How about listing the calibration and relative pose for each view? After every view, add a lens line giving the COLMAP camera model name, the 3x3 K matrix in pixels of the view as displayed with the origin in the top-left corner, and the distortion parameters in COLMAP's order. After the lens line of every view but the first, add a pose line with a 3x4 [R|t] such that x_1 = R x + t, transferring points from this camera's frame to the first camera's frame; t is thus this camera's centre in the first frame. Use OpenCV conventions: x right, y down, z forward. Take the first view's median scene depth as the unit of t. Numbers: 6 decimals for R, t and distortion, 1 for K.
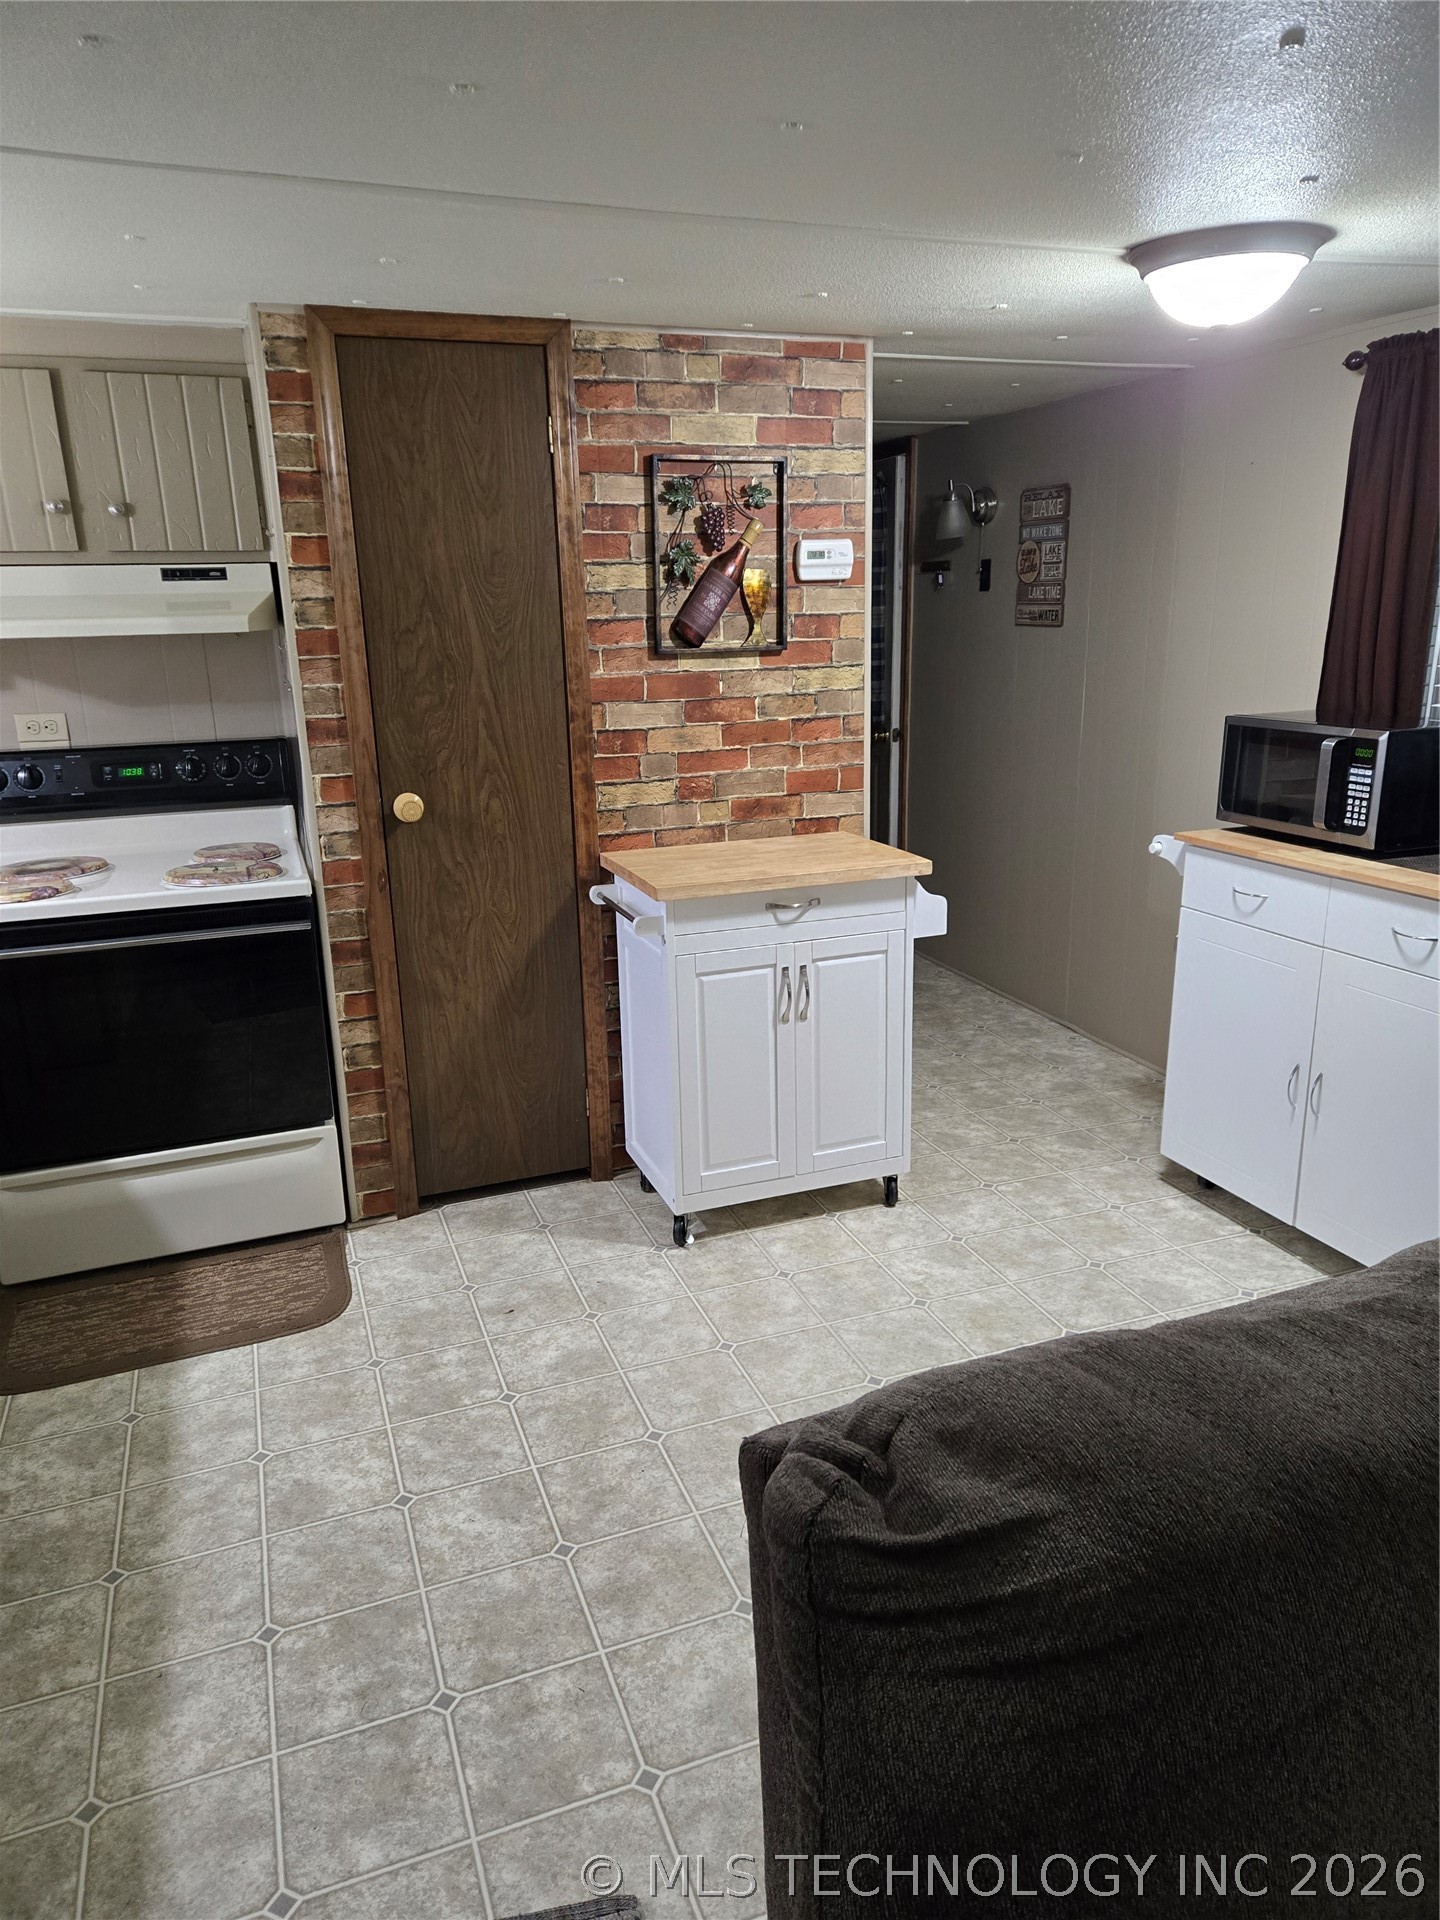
lens RADIAL K [[1289.2, 0, 720.0], [0, 1289.2, 960.0], [0, 0, 1]] dist [0.080405, -0.073303]
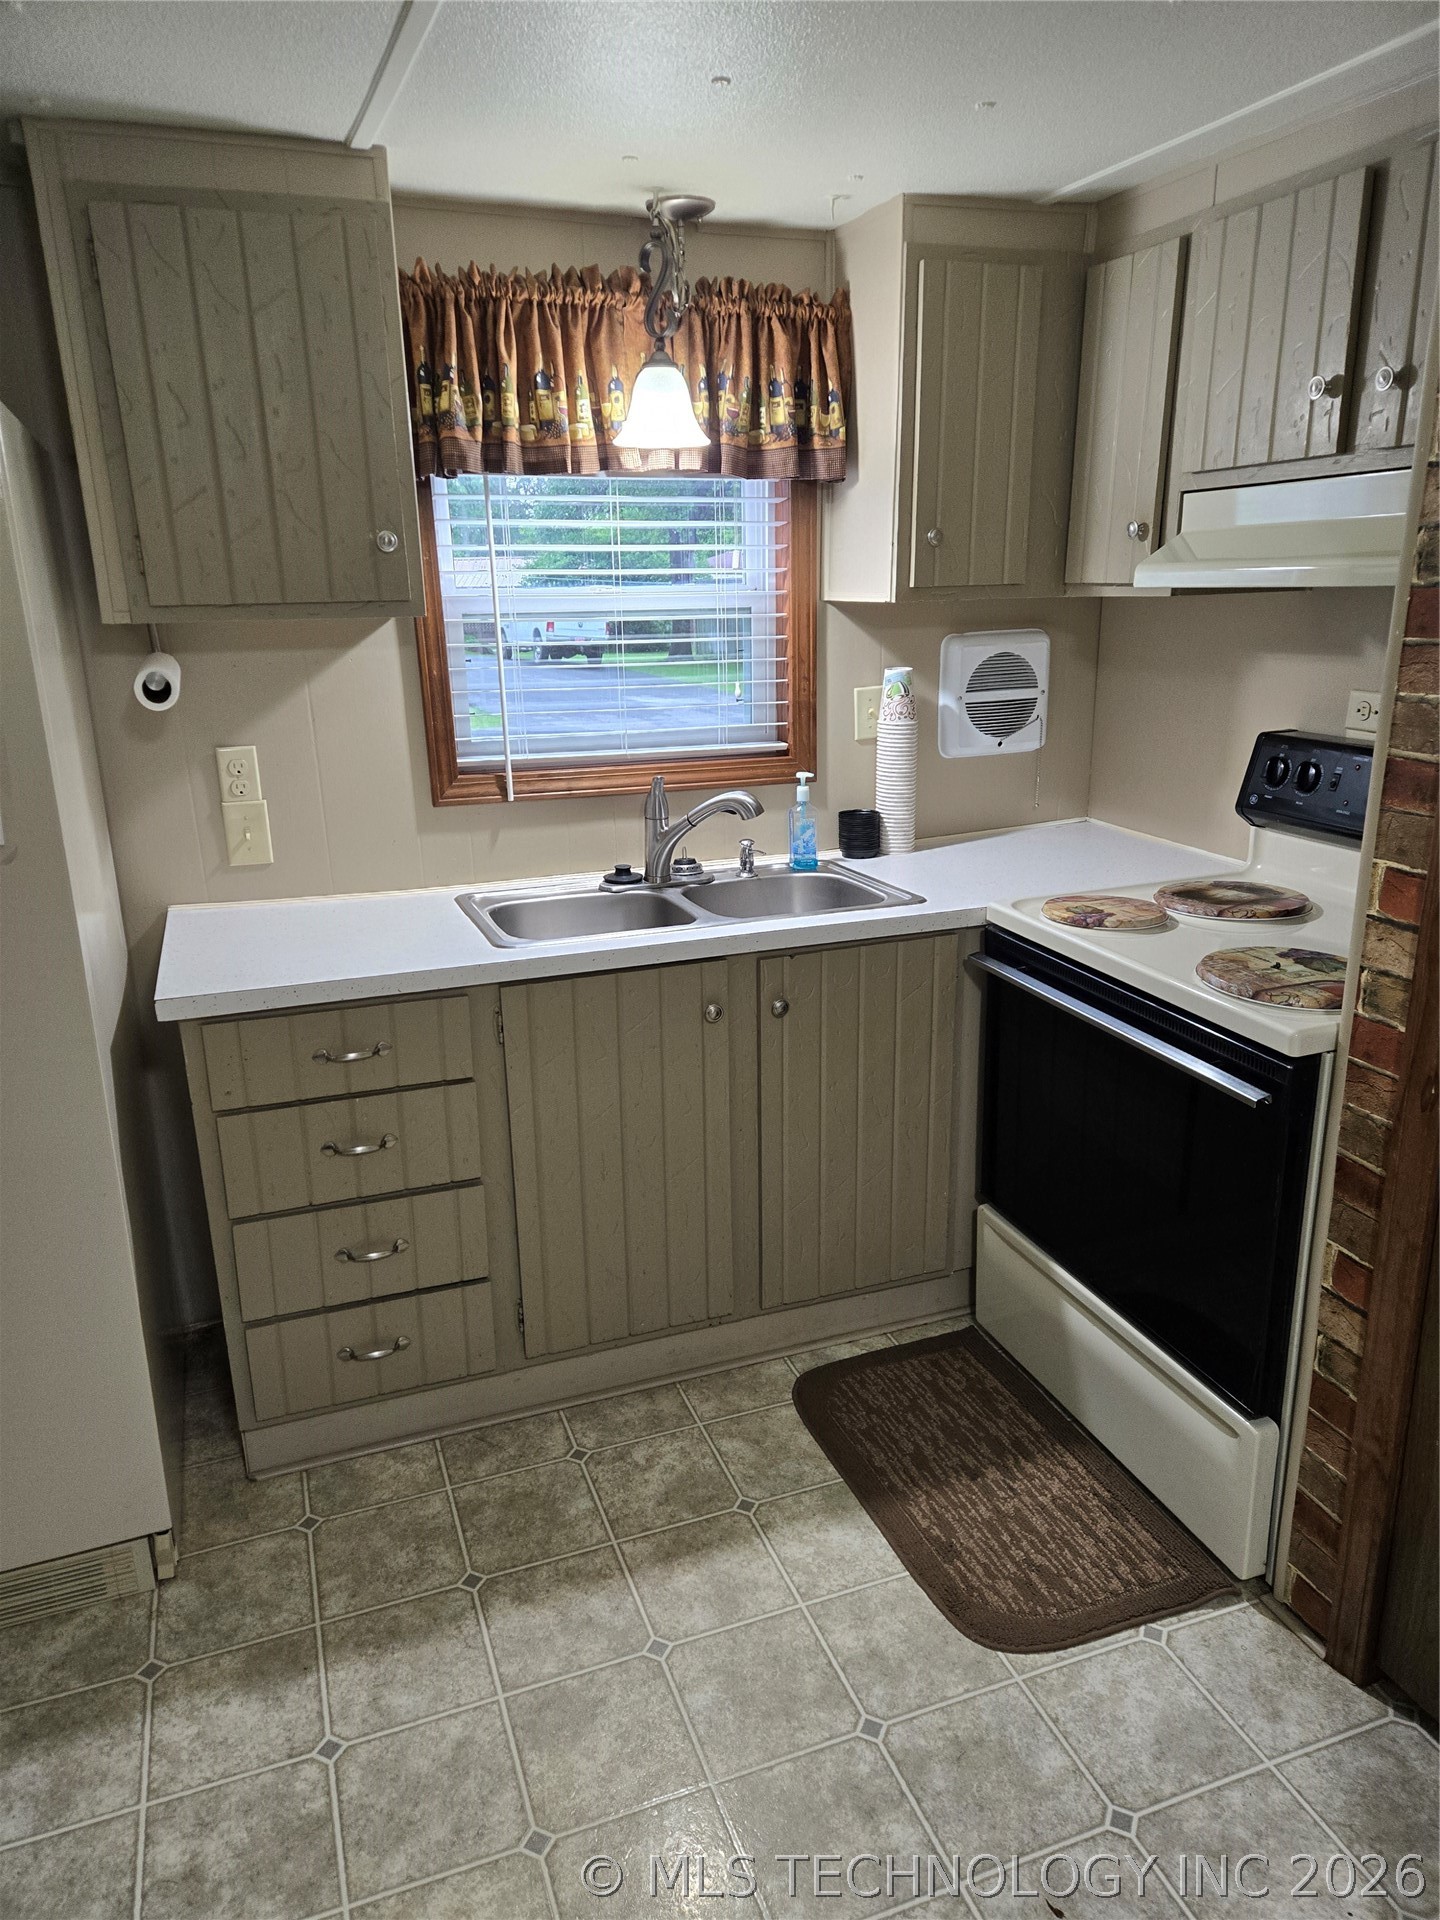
lens RADIAL K [[1289.2, 0, 720.0], [0, 1289.2, 960.0], [0, 0, 1]] dist [0.080405, -0.073303]
pose [[-0.007471, 0.313237, -0.949646, 0.225232], [-0.250073, 0.918911, 0.305067, -0.211054], [0.968198, 0.239760, 0.071467, 0.745727]]
